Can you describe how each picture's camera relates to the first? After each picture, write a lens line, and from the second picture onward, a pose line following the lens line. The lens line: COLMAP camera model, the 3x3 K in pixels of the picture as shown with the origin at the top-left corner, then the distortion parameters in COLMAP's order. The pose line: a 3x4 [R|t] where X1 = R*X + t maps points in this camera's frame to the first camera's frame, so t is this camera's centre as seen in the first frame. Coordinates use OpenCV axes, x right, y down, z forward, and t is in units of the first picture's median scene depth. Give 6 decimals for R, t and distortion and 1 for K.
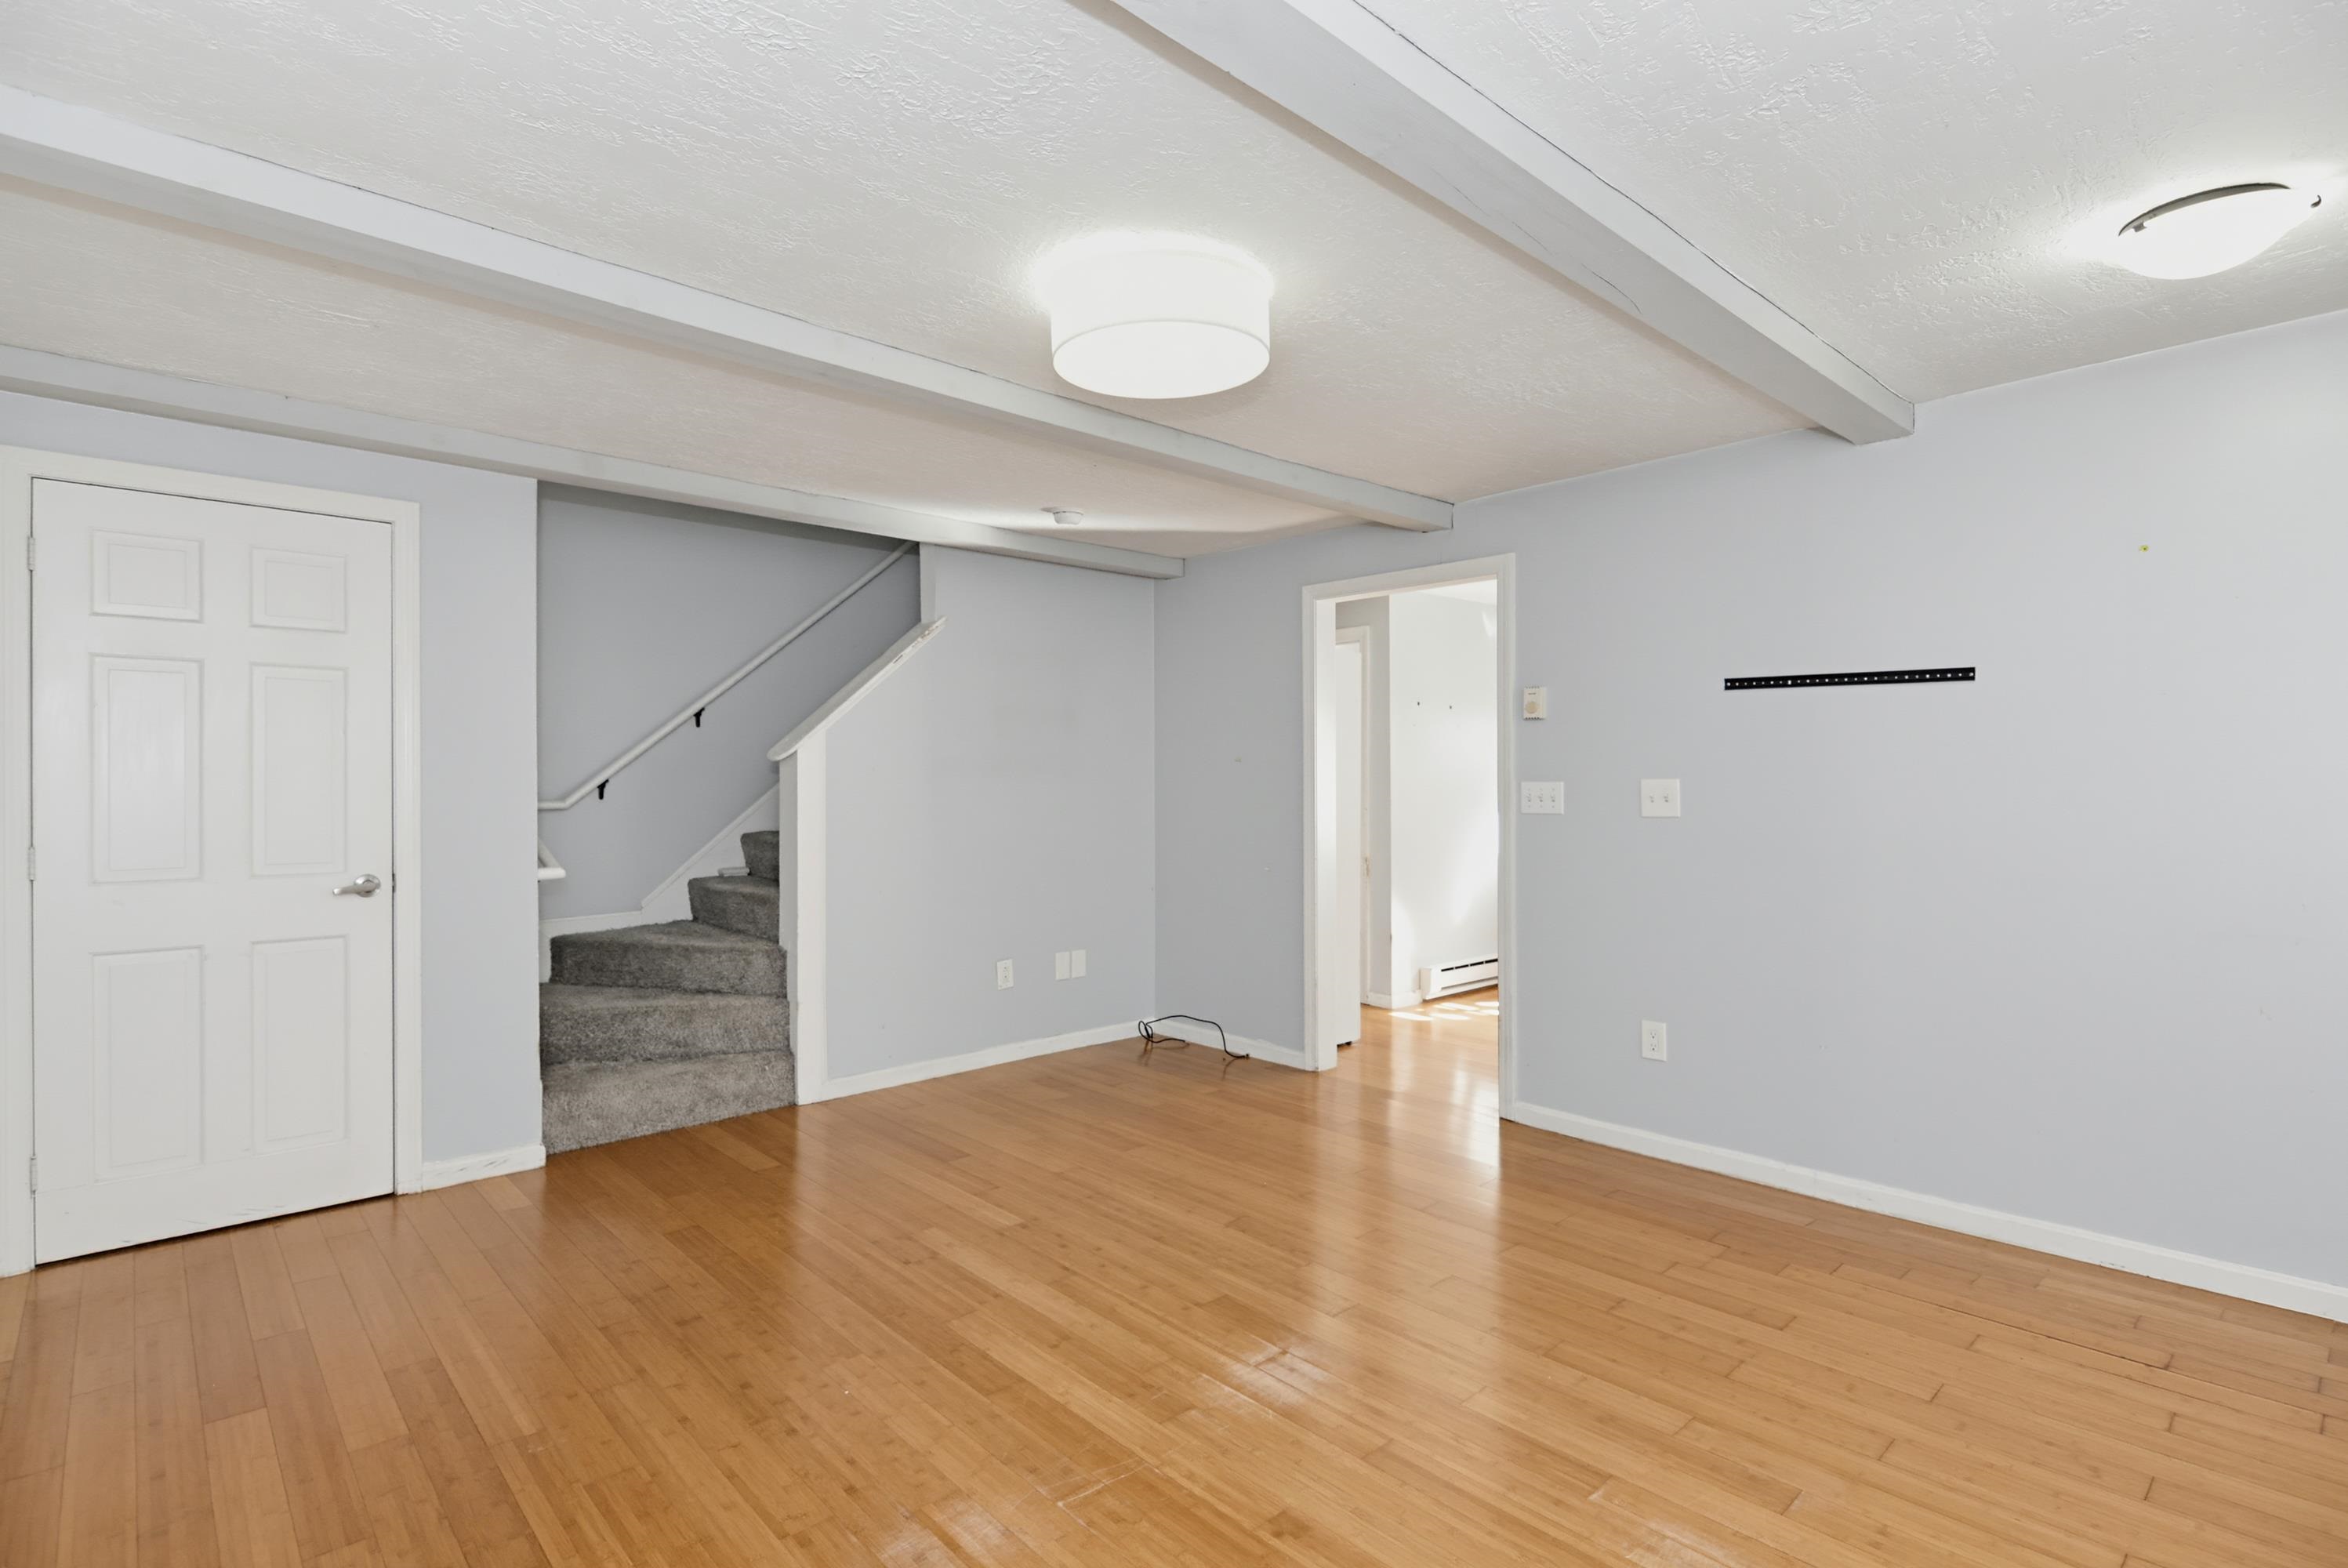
lens RADIAL K [[1118.9, 0, 1177.3], [0, 1118.9, 783.8], [0, 0, 1]] dist [-0.000265, -0.000807]
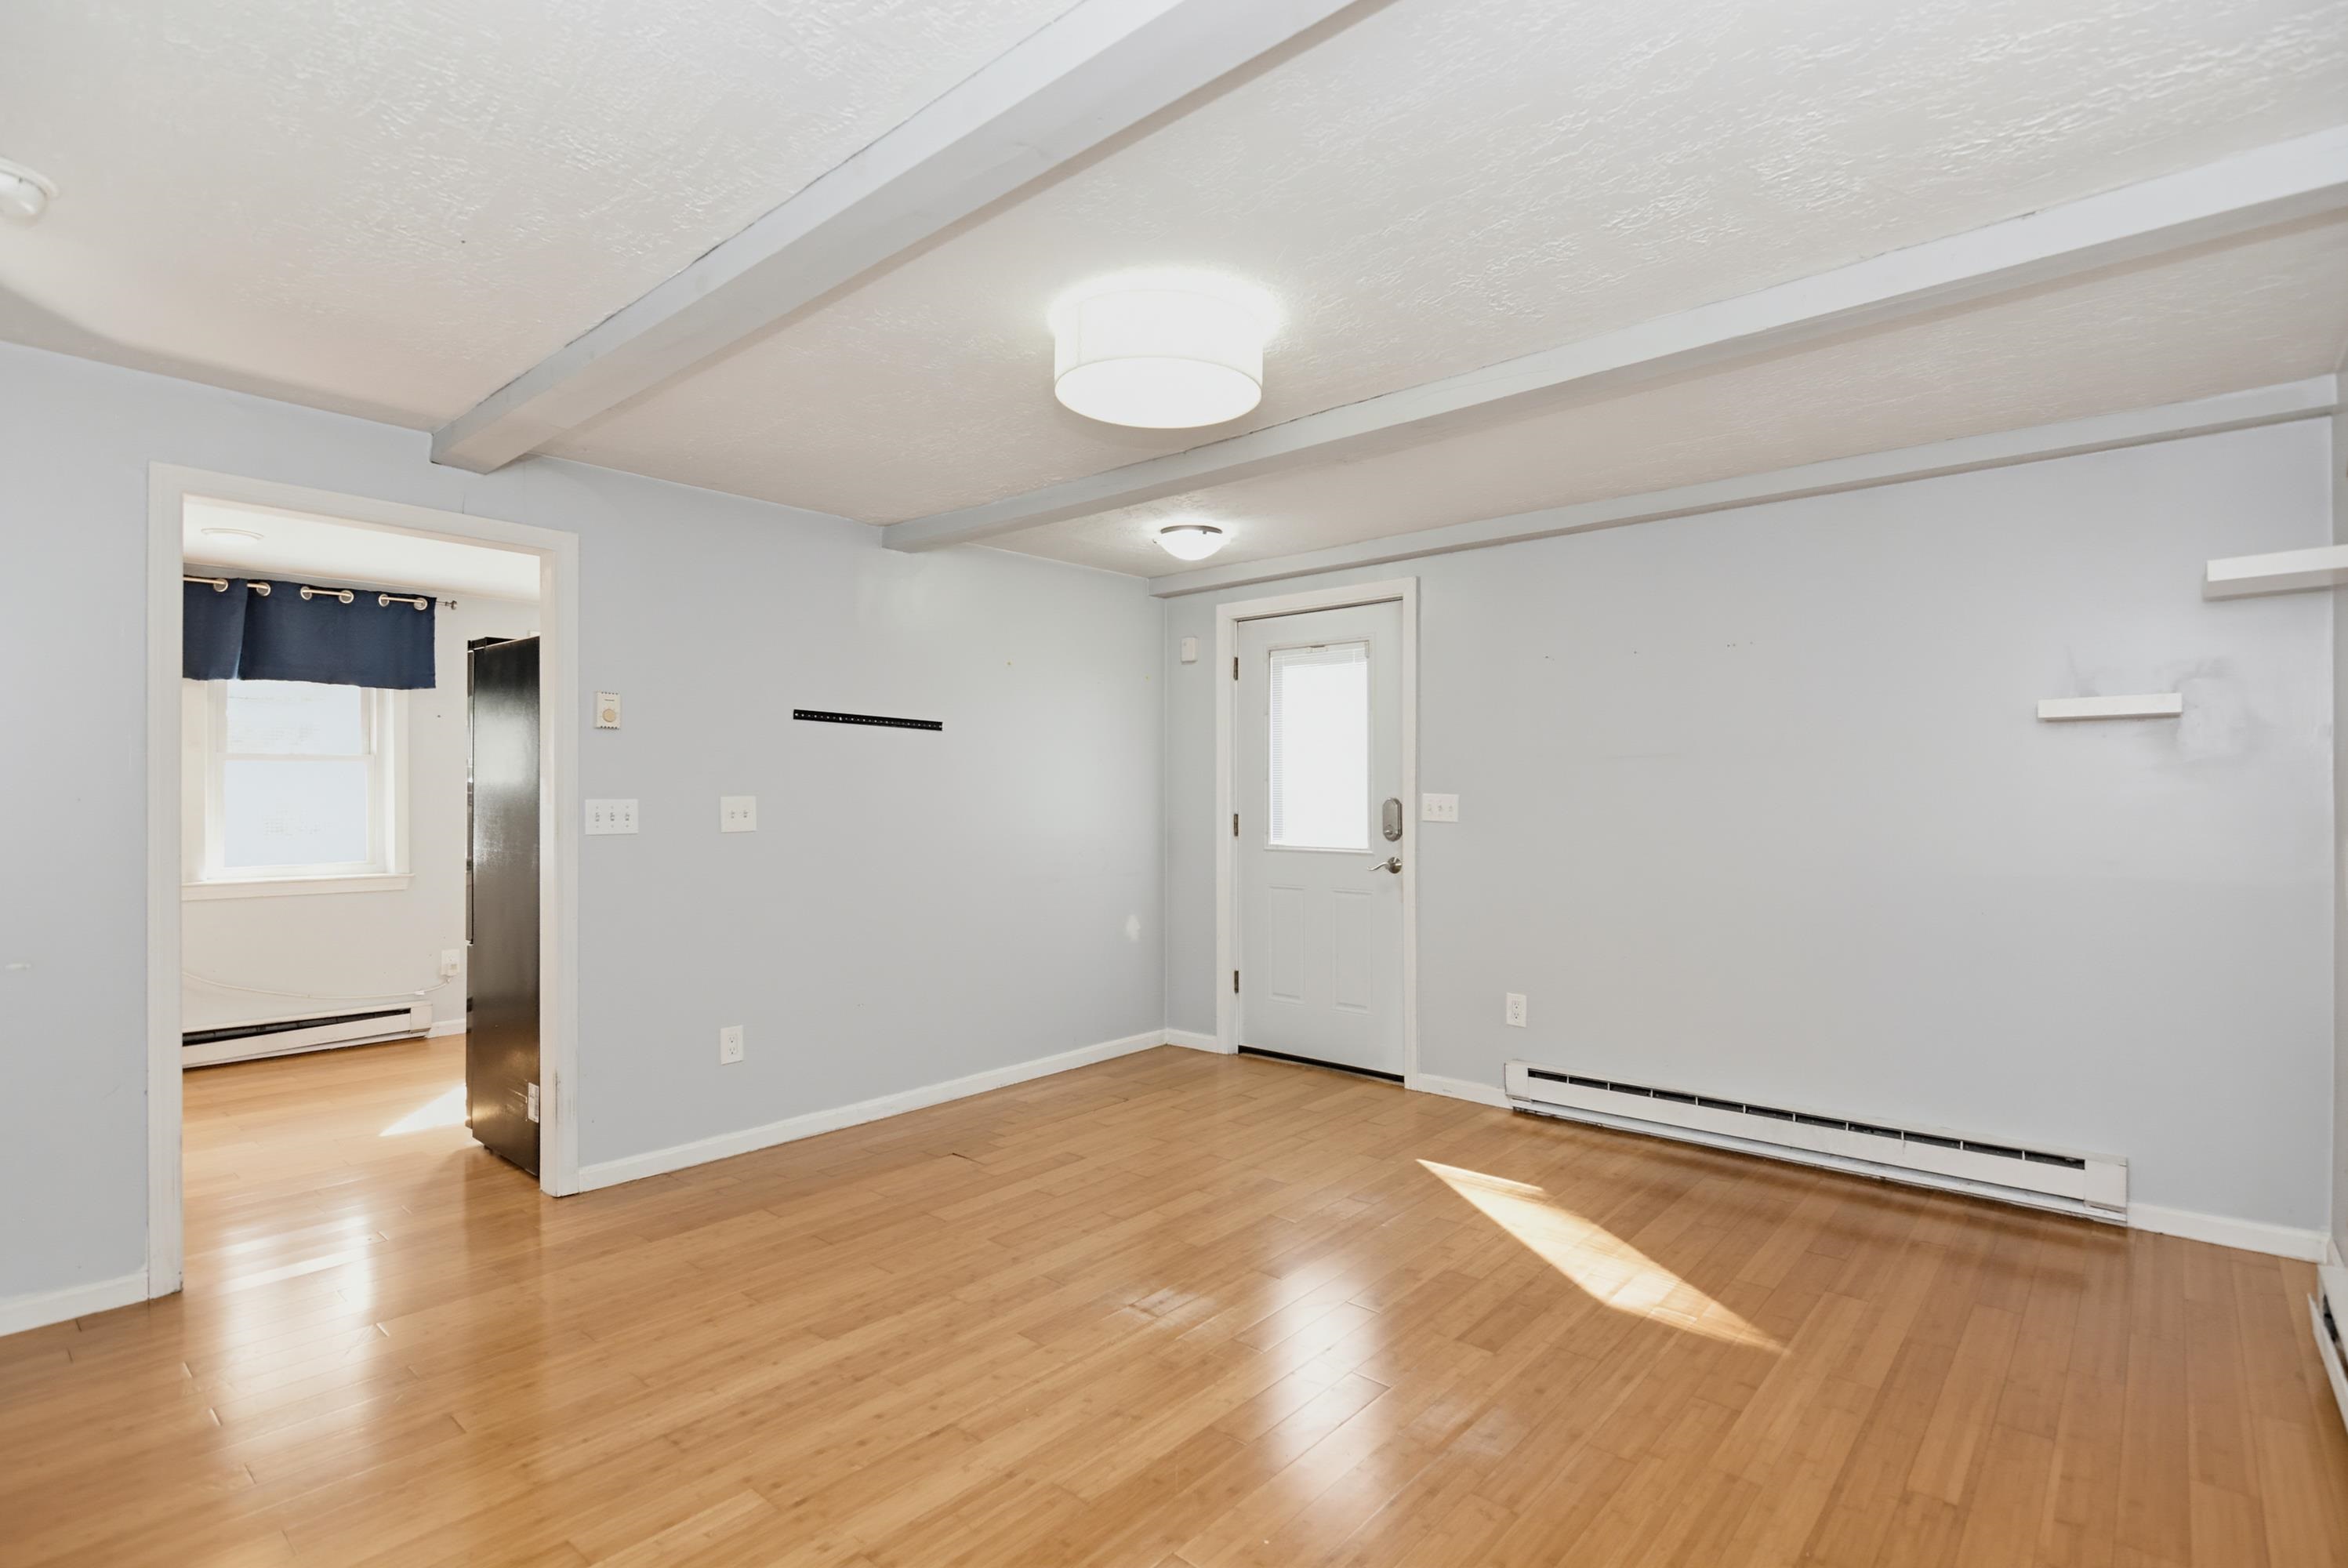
lens RADIAL K [[1118.9, 0, 1177.3], [0, 1118.9, 783.8], [0, 0, 1]] dist [-0.000265, -0.000807]
pose [[-0.099667, 0.014546, 0.994914, -0.958571], [0.002866, 0.999893, -0.014332, 0.001006], [-0.995017, 0.001423, -0.099698, 0.989199]]
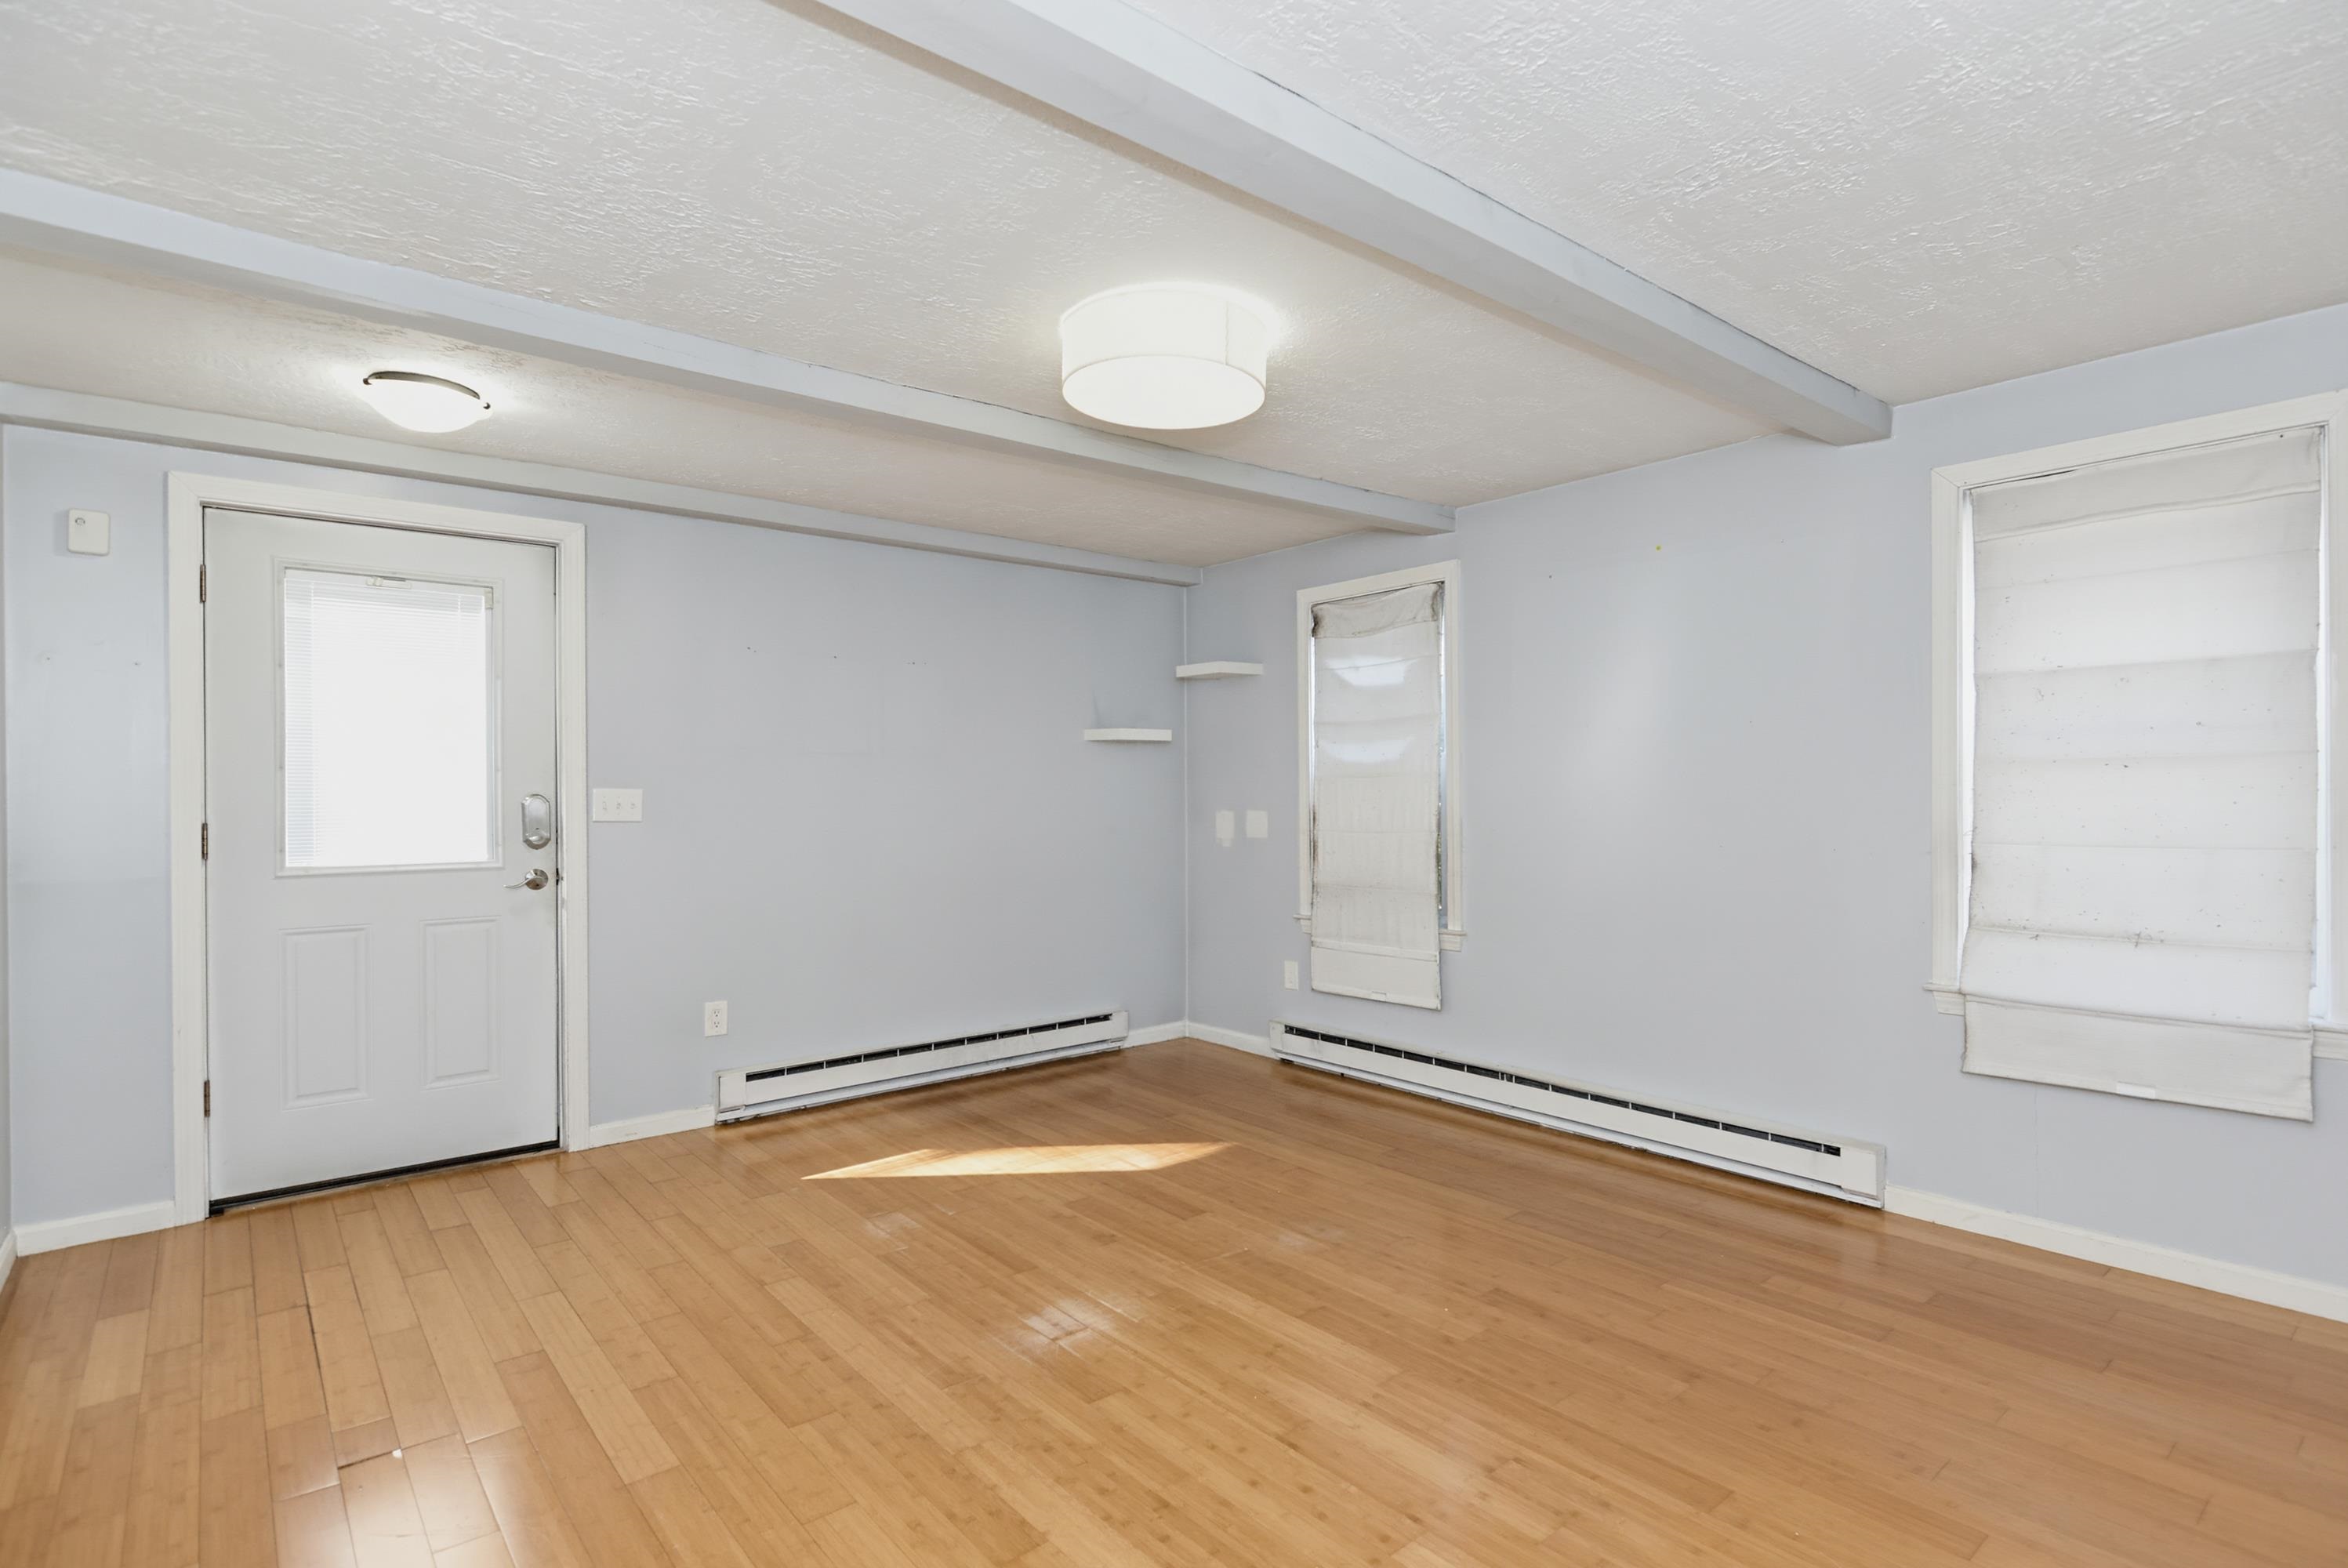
lens RADIAL K [[1170.9, 0, 1174.0], [0, 1170.9, 784.0], [0, 0, 1]] dist [0.005104, 0.000034]
pose [[-0.998265, 0.009908, 0.058045, -0.077303], [0.009786, 0.999949, -0.002383, -0.002586], [-0.058066, -0.001811, -0.998311, 1.929919]]
